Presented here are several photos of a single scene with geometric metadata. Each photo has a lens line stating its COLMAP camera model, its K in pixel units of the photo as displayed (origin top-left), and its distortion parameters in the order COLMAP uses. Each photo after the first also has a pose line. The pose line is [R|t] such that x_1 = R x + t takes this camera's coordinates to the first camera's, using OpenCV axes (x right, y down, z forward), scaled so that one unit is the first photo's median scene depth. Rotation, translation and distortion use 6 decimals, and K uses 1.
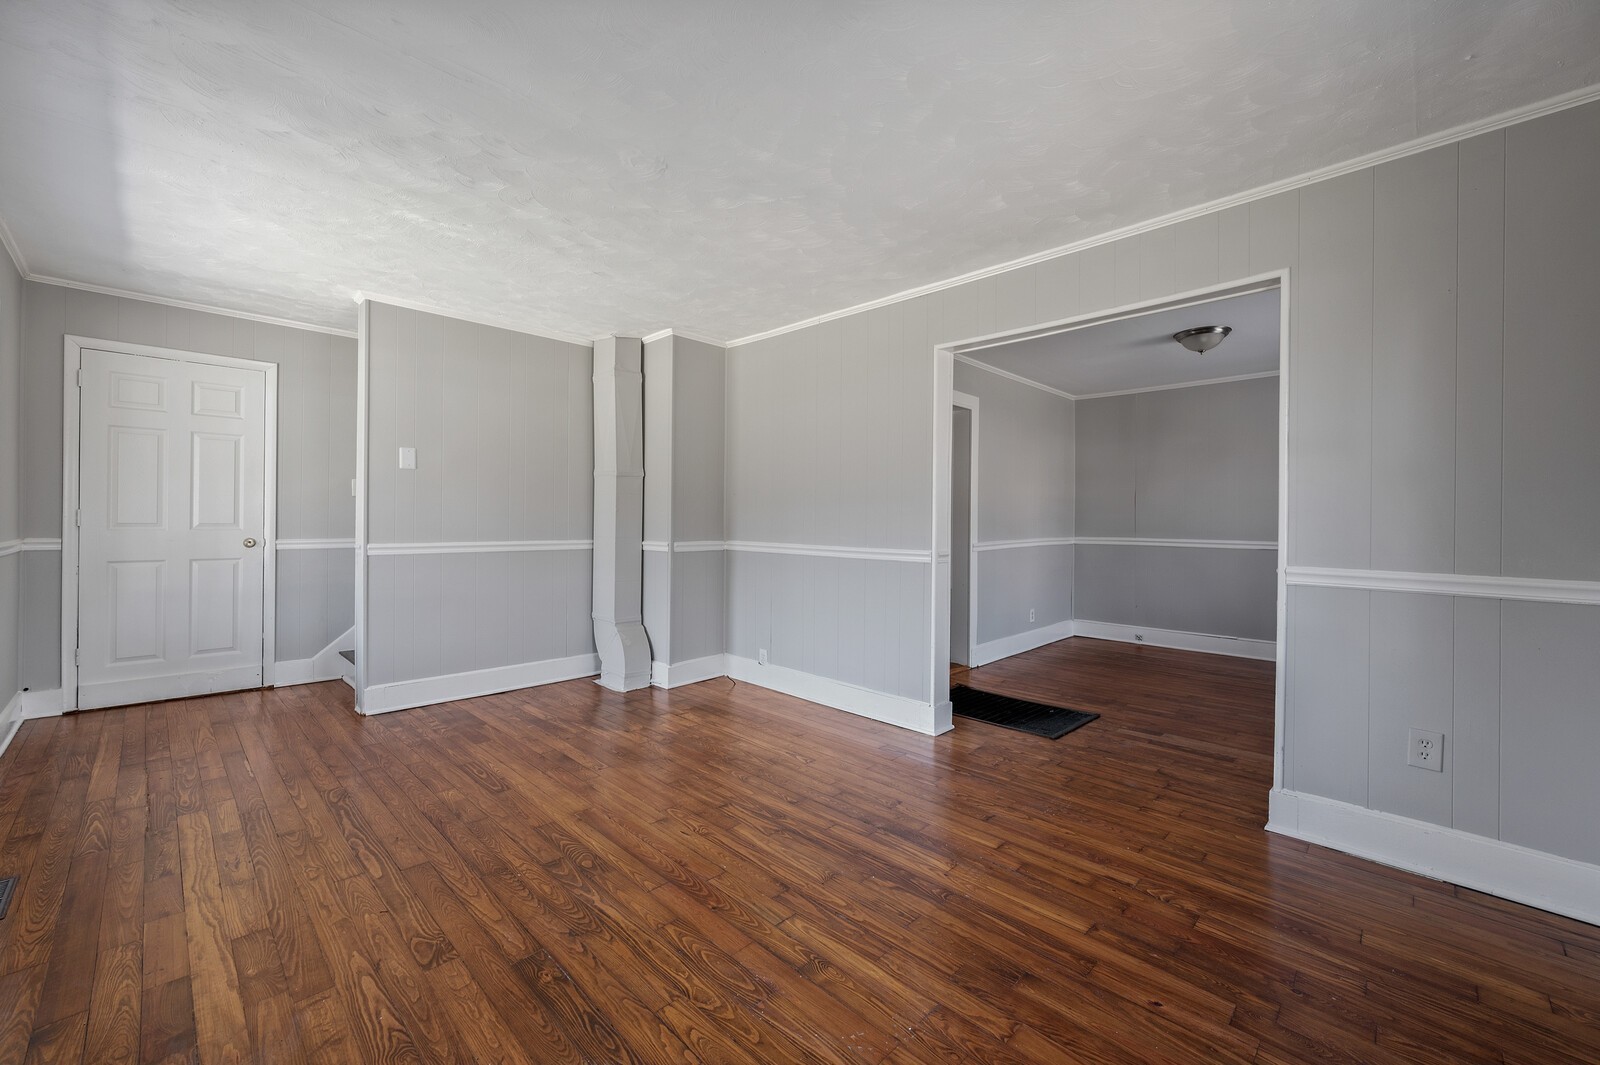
lens RADIAL K [[640.4, 0, 799.9], [0, 640.4, 514.6], [0, 0, 1]] dist [-0.001056, 0.000130]
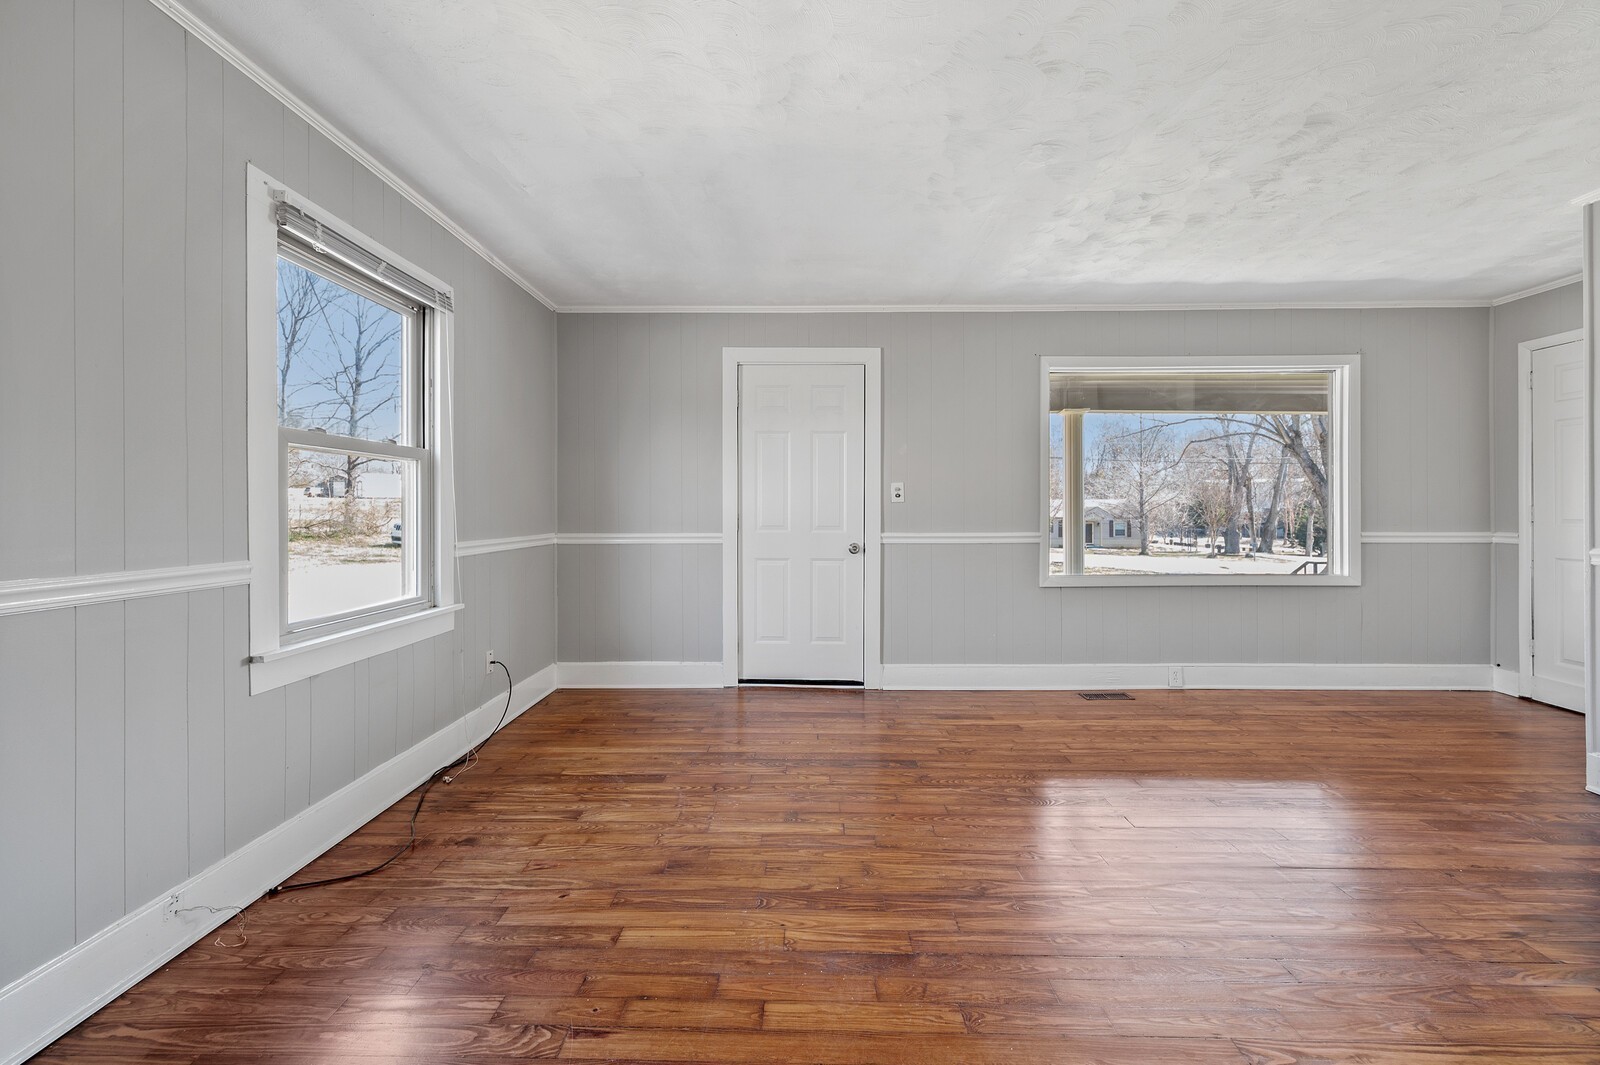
lens RADIAL K [[640.4, 0, 799.9], [0, 640.4, 514.6], [0, 0, 1]] dist [-0.001056, 0.000130]
pose [[-0.721849, -0.004637, -0.692035, 0.808689], [-0.002563, 0.999989, -0.004028, 0.023759], [0.692046, -0.001134, -0.721852, 1.644995]]
